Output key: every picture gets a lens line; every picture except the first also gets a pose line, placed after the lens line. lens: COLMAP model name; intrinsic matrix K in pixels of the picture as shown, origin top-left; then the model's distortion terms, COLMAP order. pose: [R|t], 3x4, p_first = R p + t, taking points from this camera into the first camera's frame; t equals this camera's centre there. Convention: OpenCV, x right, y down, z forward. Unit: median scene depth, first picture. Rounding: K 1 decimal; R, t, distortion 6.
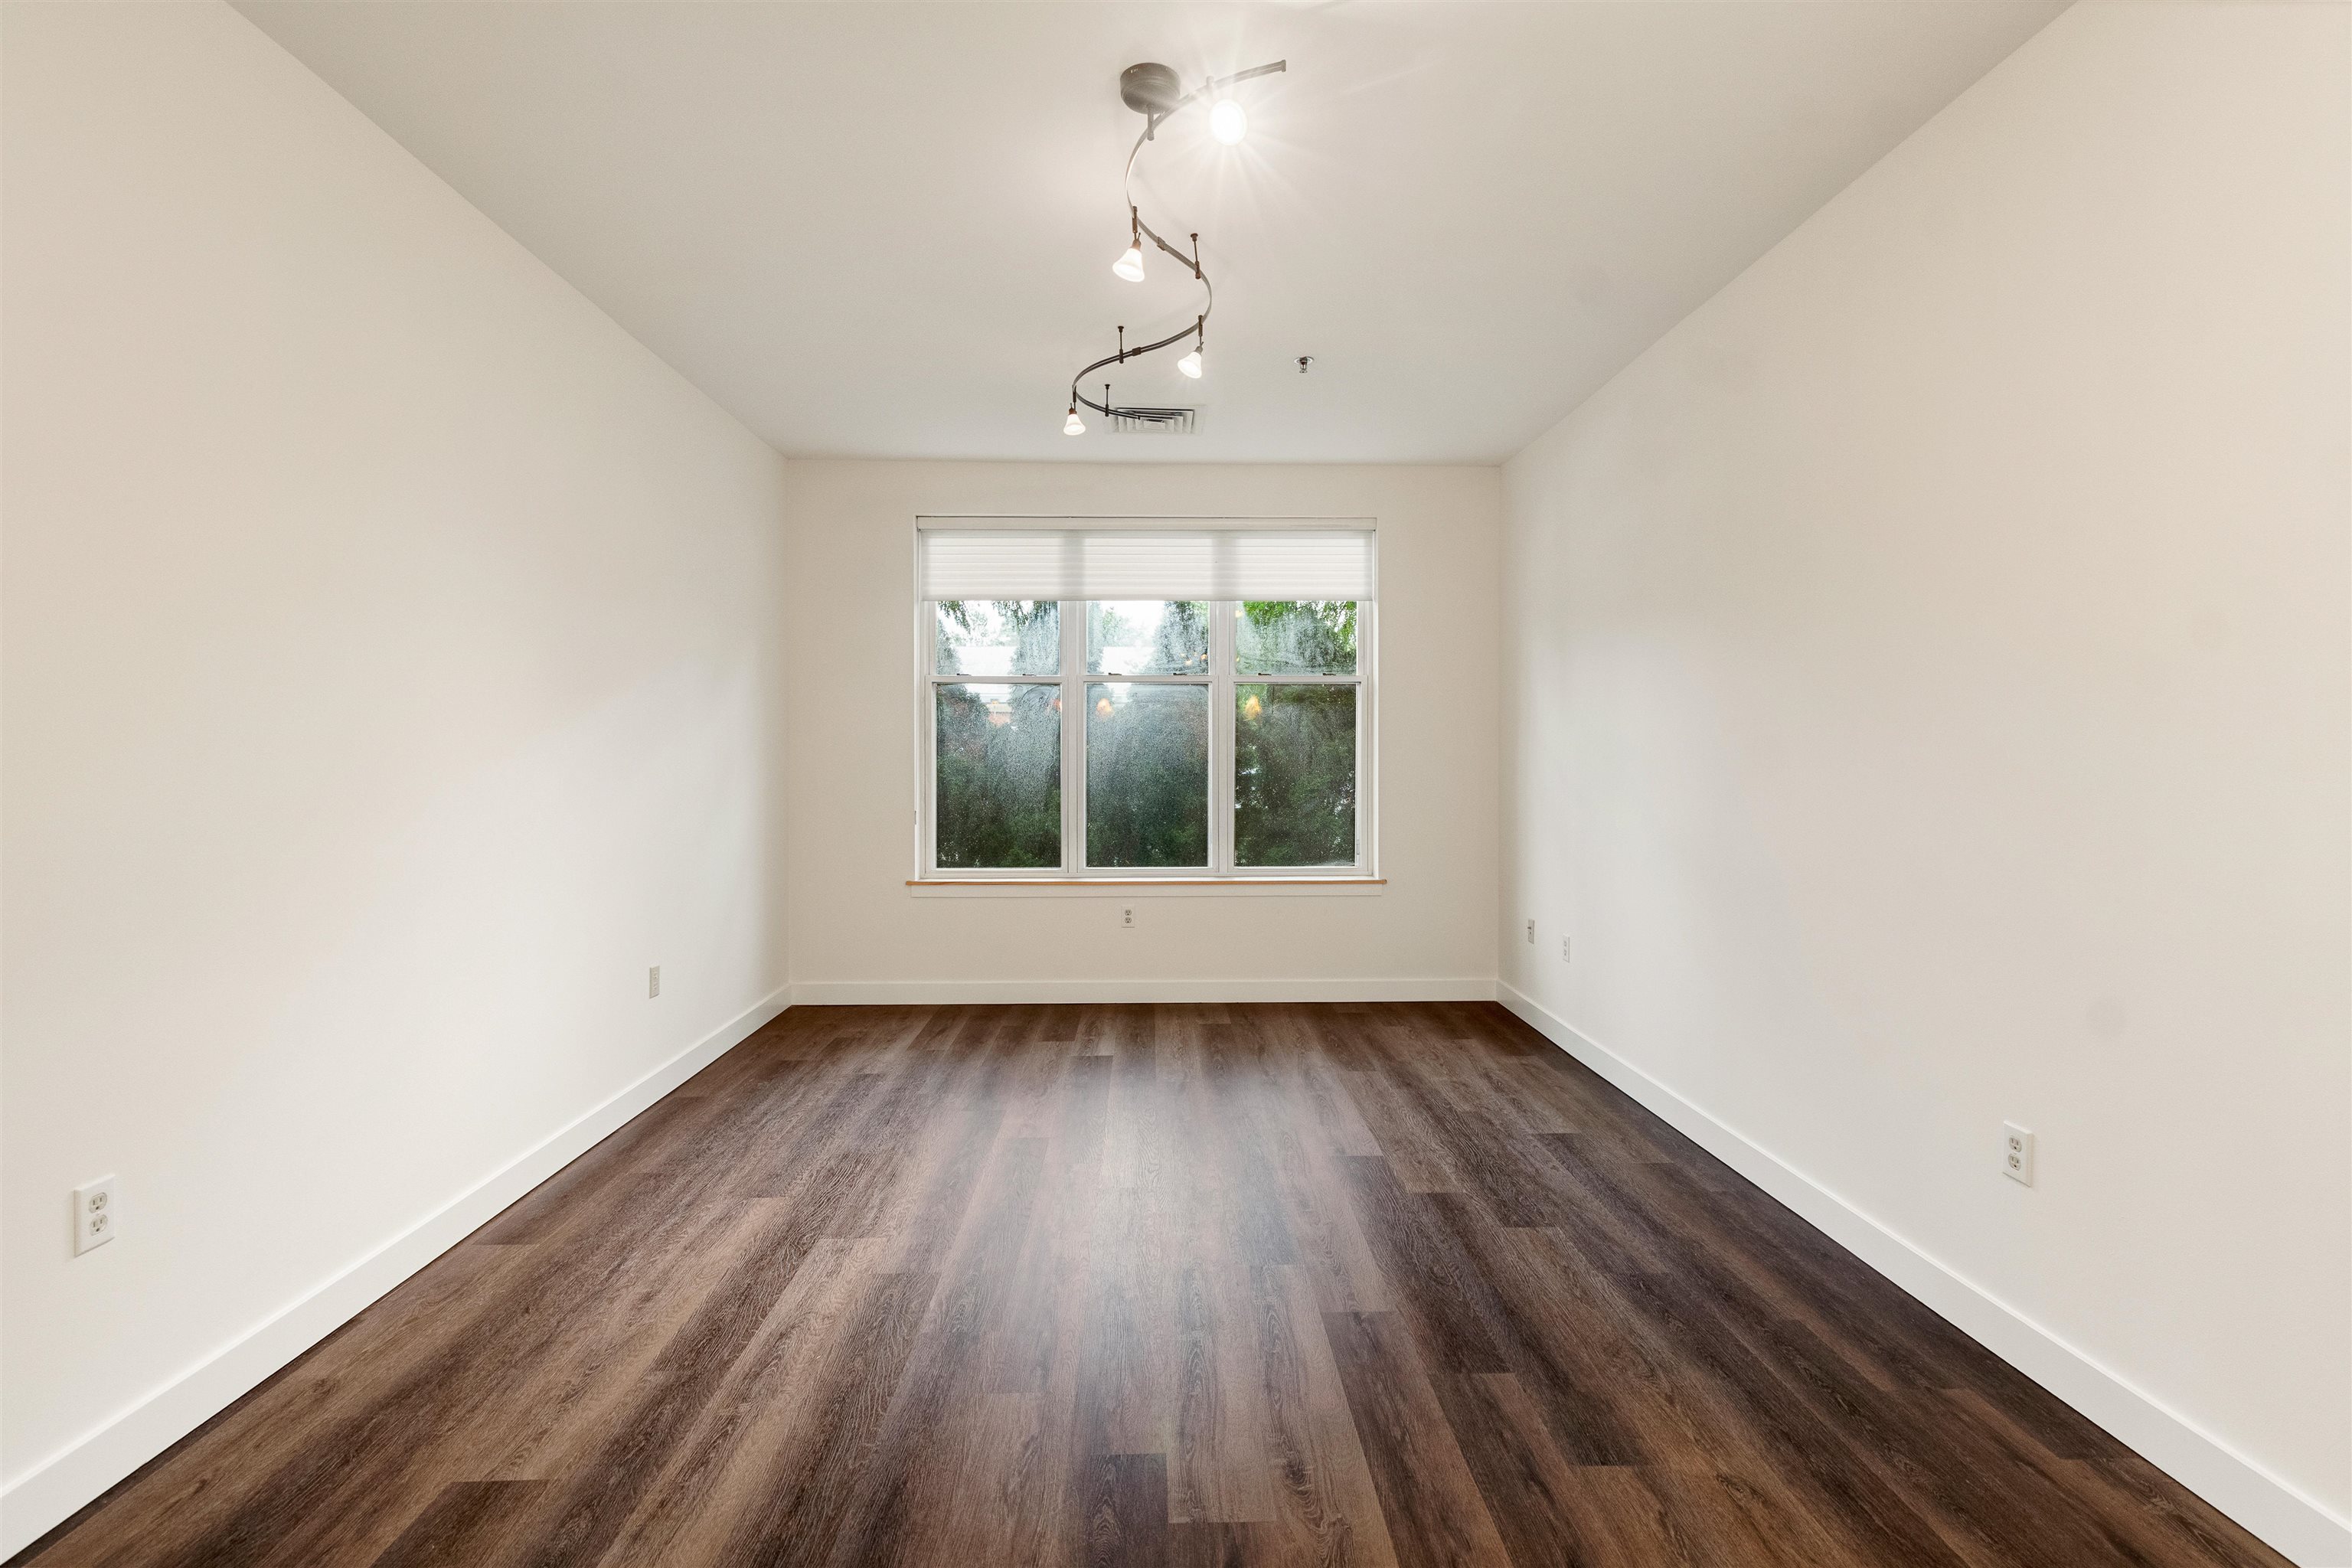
lens RADIAL K [[1075.3, 0, 1178.7], [0, 1075.3, 778.1], [0, 0, 1]] dist [0.001316, 0.000146]
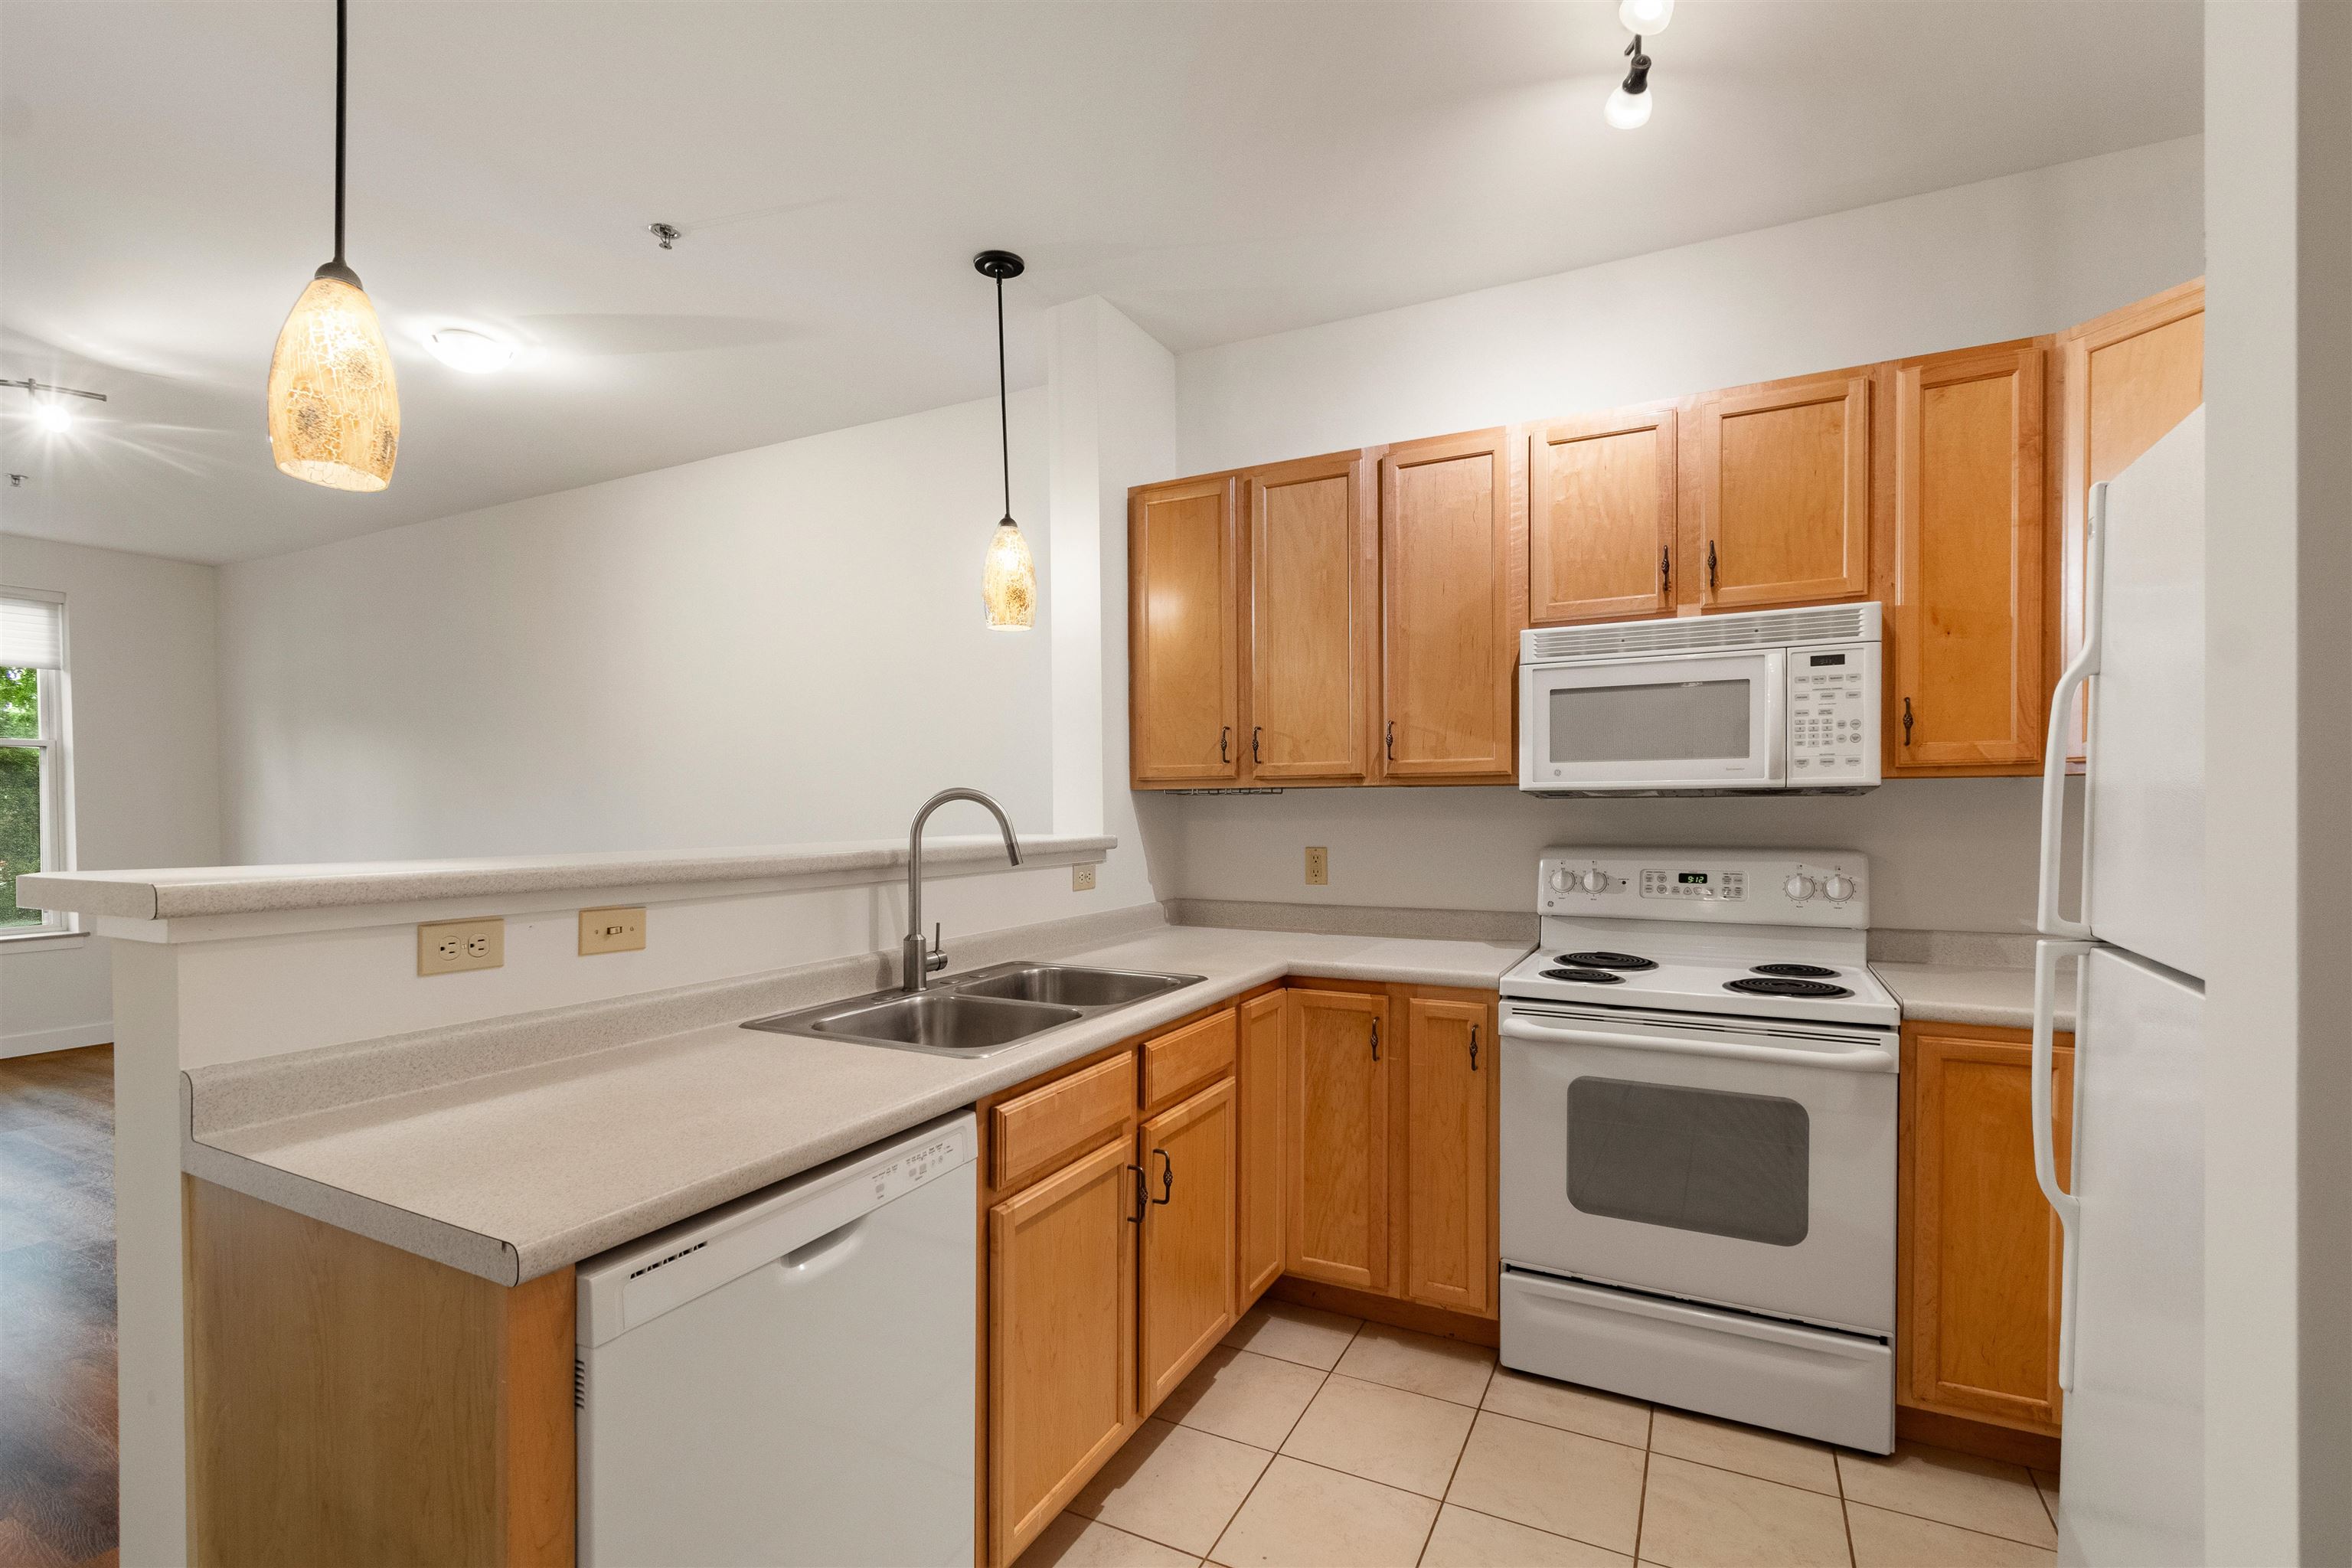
lens RADIAL K [[1051.3, 0, 1192.2], [0, 1051.3, 827.1], [0, 0, 1]] dist [0.003774, 0.000179]
pose [[0.475170, -0.021207, 0.879639, -0.262478], [0.026885, 0.999593, 0.009576, 0.011738], [-0.879483, 0.019099, 0.475546, -0.588187]]
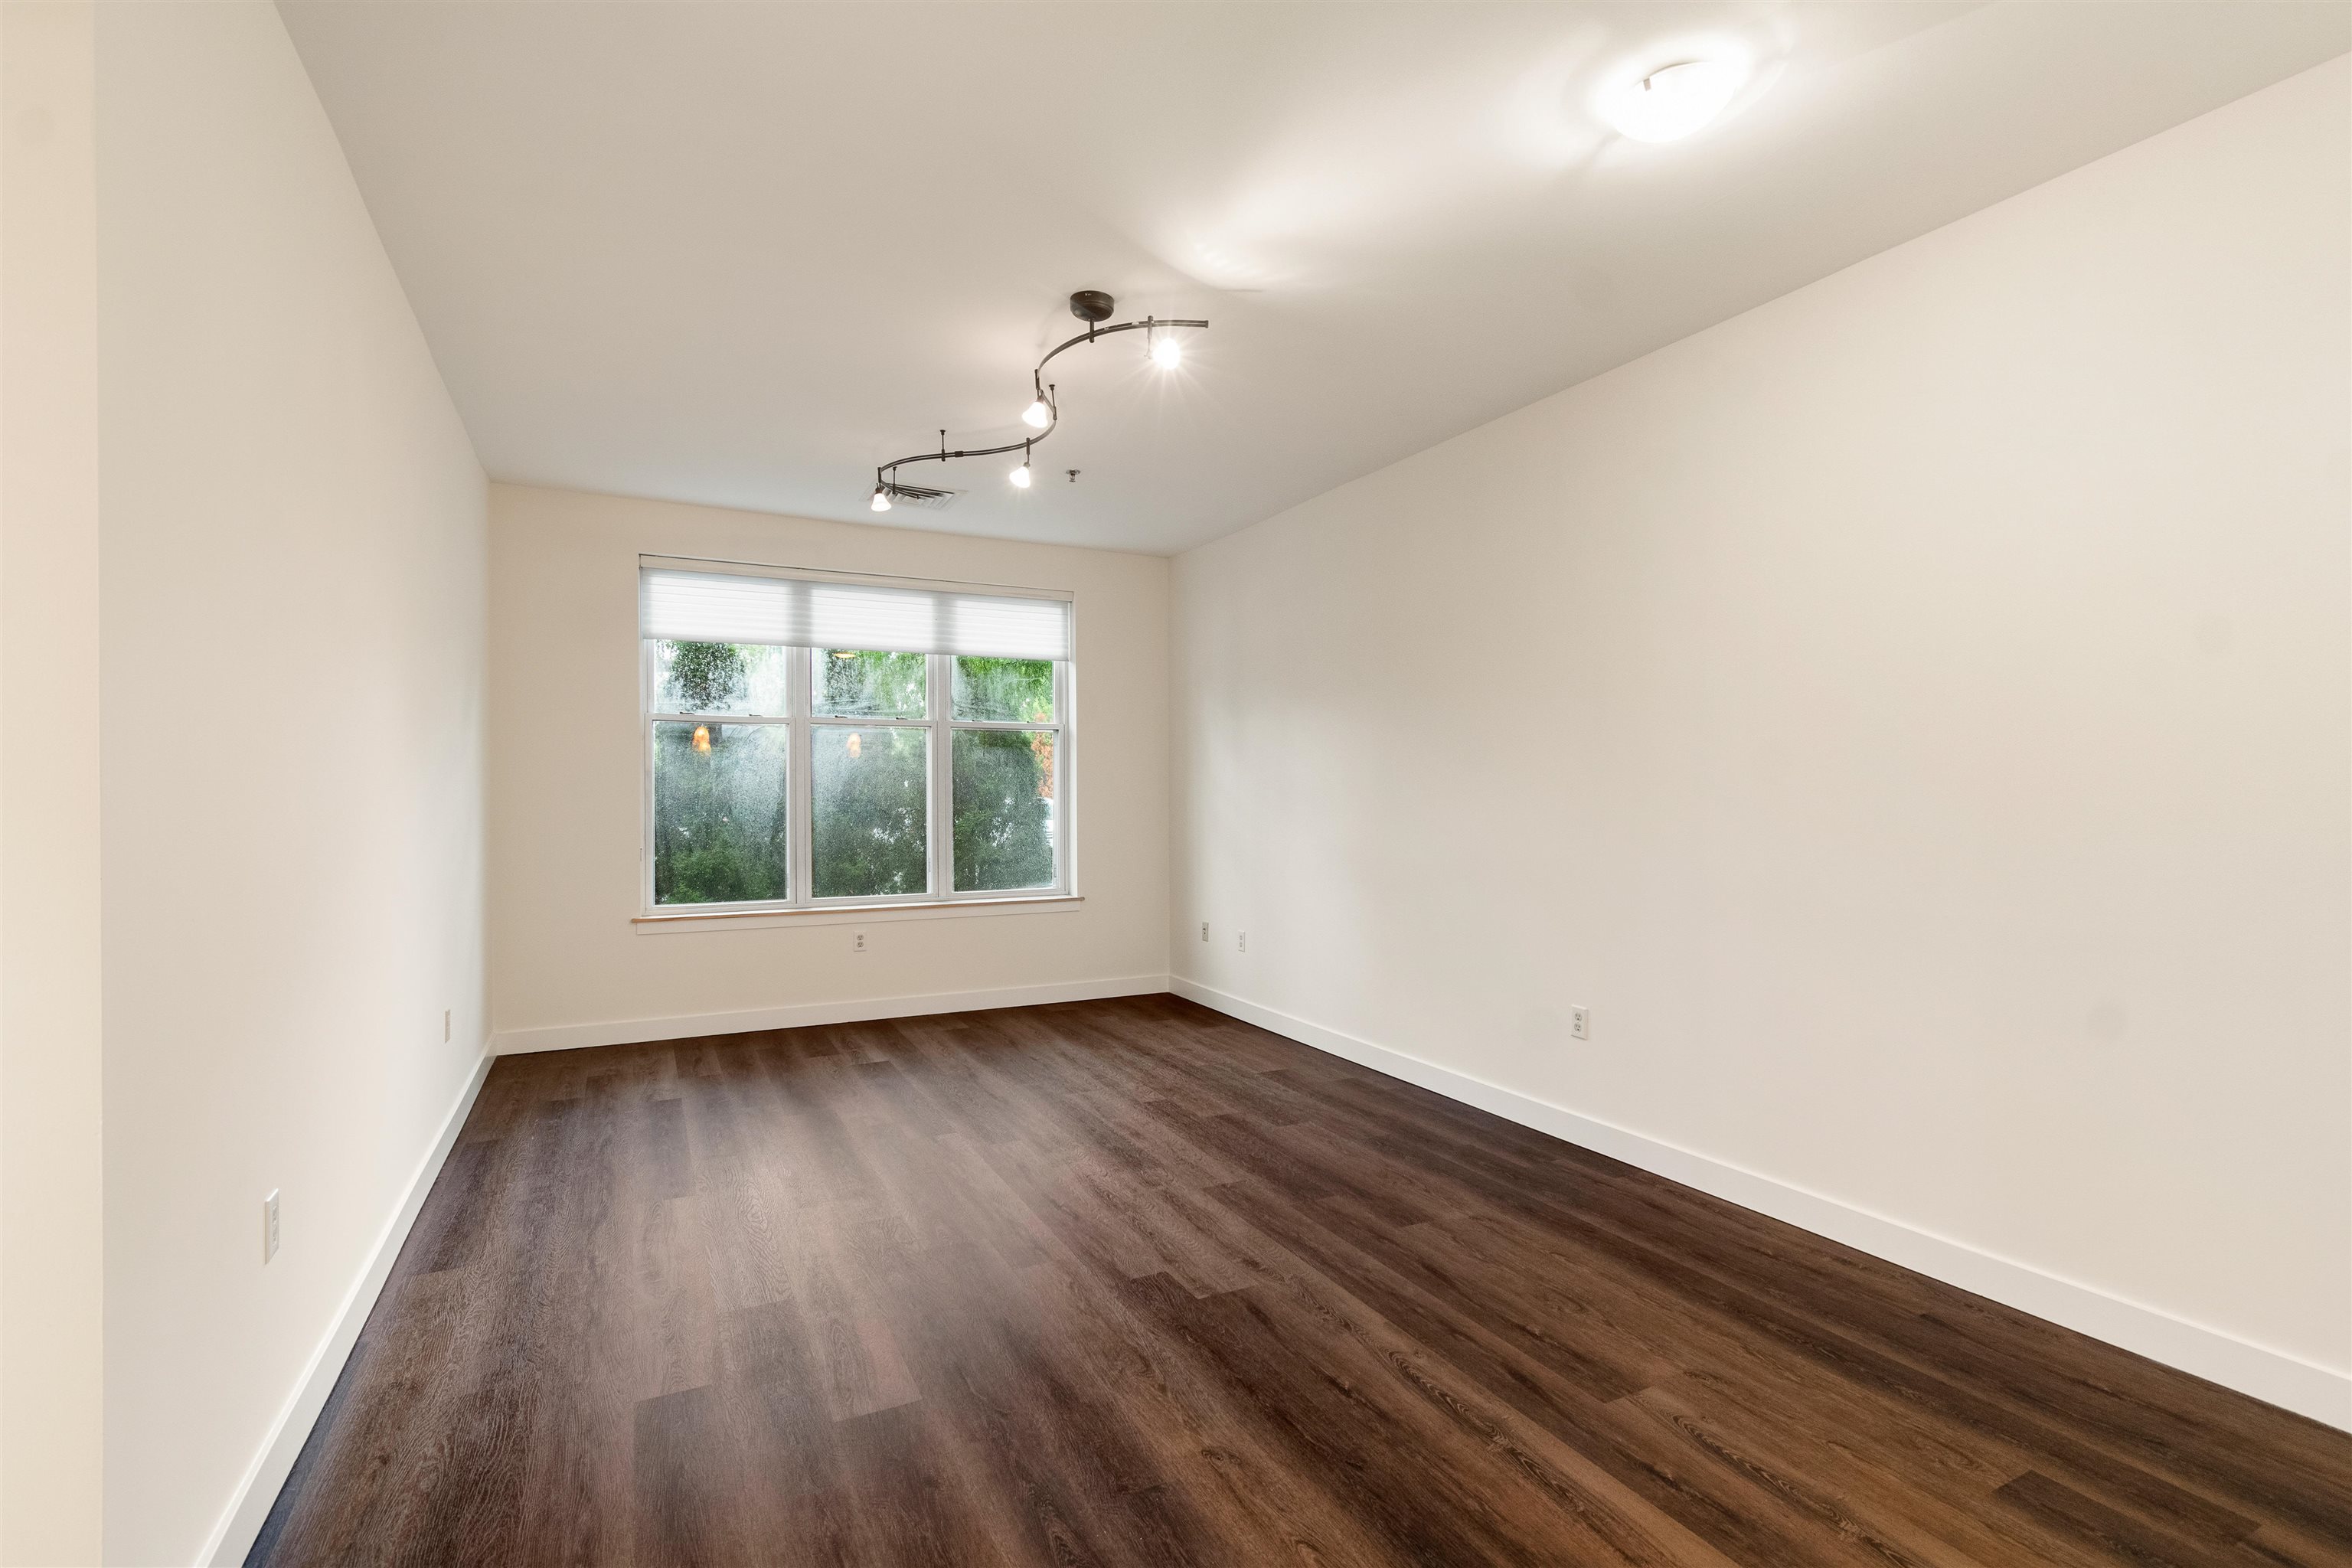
lens RADIAL K [[1074.5, 0, 1181.9], [0, 1074.5, 805.6], [0, 0, 1]] dist [0.001240, 0.000203]
pose [[0.903133, -0.007435, 0.429297, -0.273608], [0.011035, 0.999922, -0.005896, 0.002488], [-0.429220, 0.010062, 0.903144, -0.147646]]
